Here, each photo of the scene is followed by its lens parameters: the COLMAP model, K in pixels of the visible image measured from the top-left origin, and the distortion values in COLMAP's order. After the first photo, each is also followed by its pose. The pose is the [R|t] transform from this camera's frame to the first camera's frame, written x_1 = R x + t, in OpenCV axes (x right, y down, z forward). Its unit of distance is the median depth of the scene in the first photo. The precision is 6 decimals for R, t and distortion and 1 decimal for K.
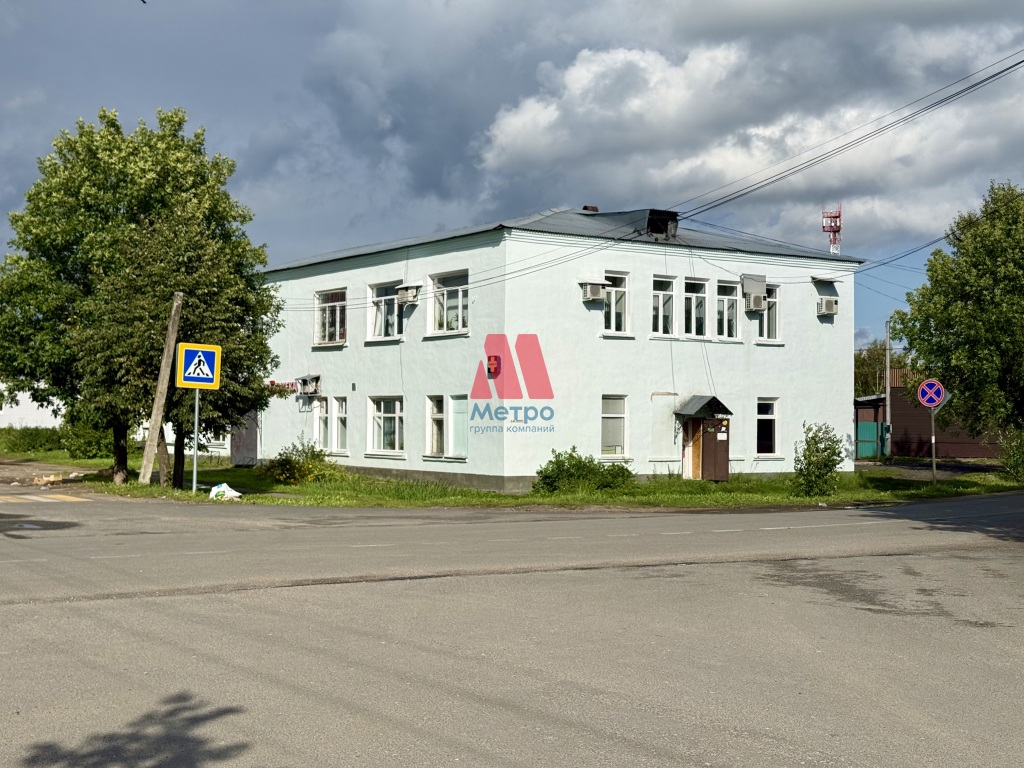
lens RADIAL K [[1441.7, 0, 512.0], [0, 1441.7, 384.0], [0, 0, 1]] dist [0.024601, 0.023595]
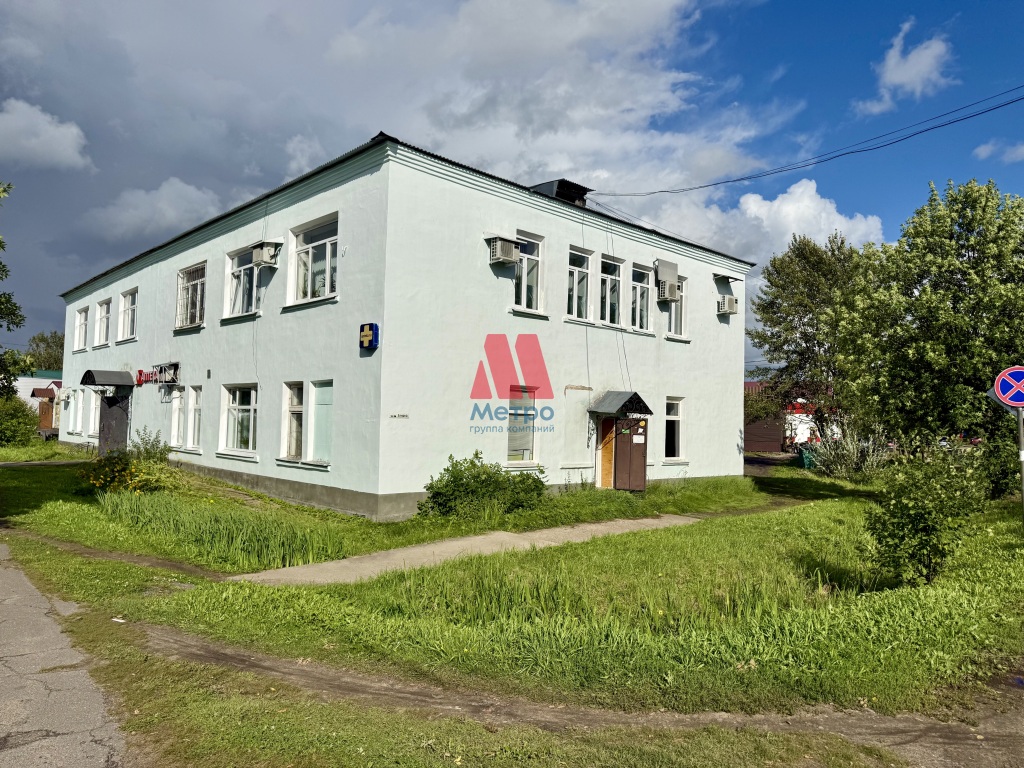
lens RADIAL K [[704.7, 0, 512.0], [0, 704.7, 384.0], [0, 0, 1]] dist [0.082881, -0.000628]
pose [[0.988354, 0.026560, 0.149833, 0.005410], [-0.022843, 0.999389, -0.026471, 0.016308], [-0.150445, 0.022740, 0.988357, 0.592809]]
